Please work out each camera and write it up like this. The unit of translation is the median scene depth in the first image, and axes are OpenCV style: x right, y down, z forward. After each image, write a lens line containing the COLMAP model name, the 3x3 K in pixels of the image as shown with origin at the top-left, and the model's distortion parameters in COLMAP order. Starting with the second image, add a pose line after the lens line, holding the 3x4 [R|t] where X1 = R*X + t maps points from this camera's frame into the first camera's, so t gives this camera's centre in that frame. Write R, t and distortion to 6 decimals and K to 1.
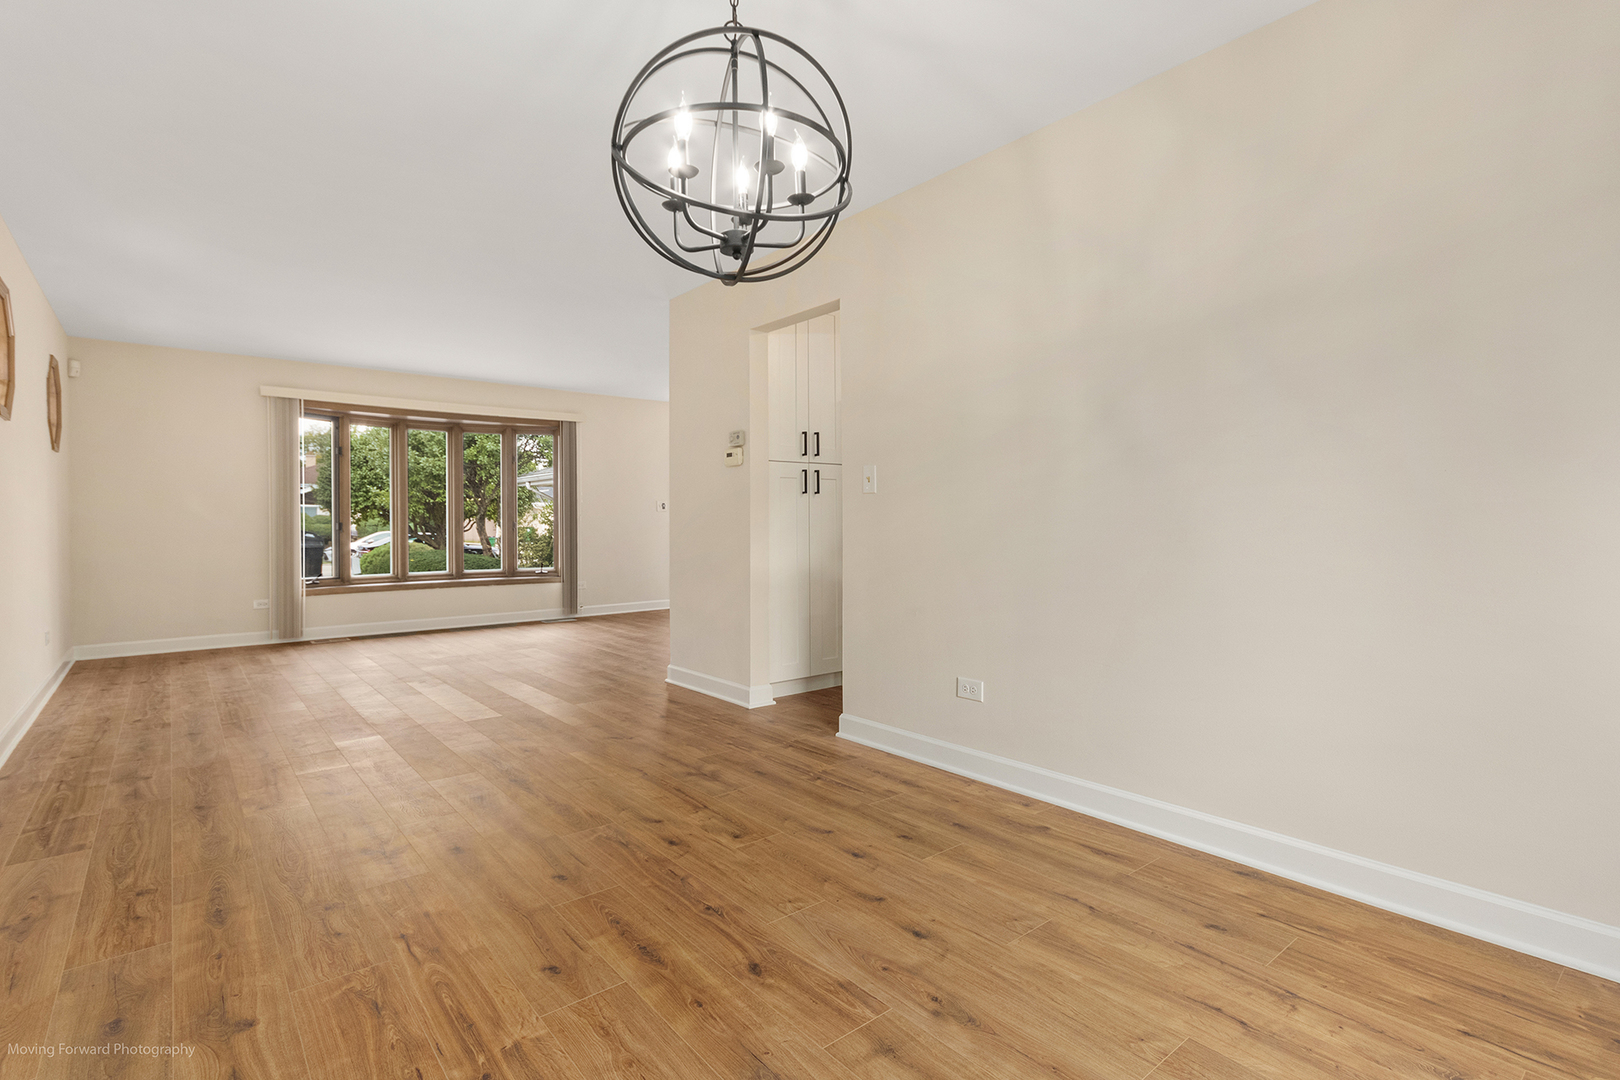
lens RADIAL K [[751.3, 0, 810.0], [0, 751.3, 540.0], [0, 0, 1]] dist [-0.000412, -0.000550]
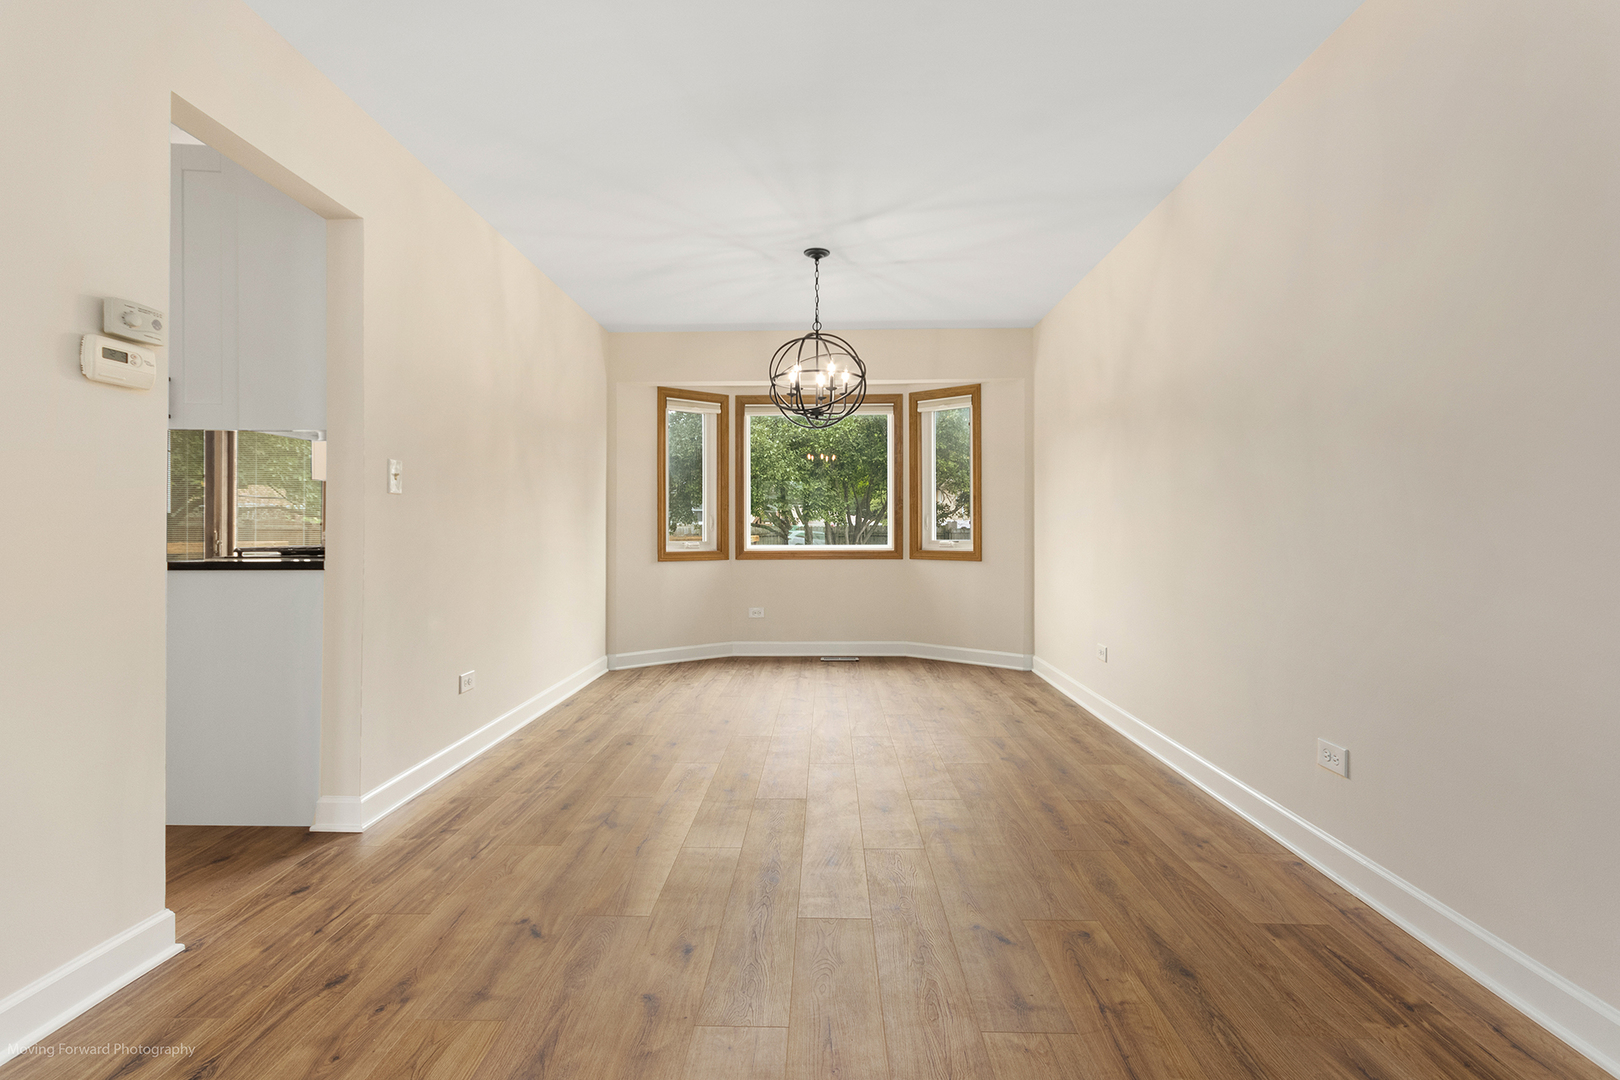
lens RADIAL K [[751.3, 0, 810.0], [0, 751.3, 540.0], [0, 0, 1]] dist [-0.000412, -0.000550]
pose [[-0.747321, -0.002402, 0.664458, -0.913590], [0.019944, 0.999462, 0.026044, -0.024345], [-0.664163, 0.032716, -0.746871, 1.530318]]
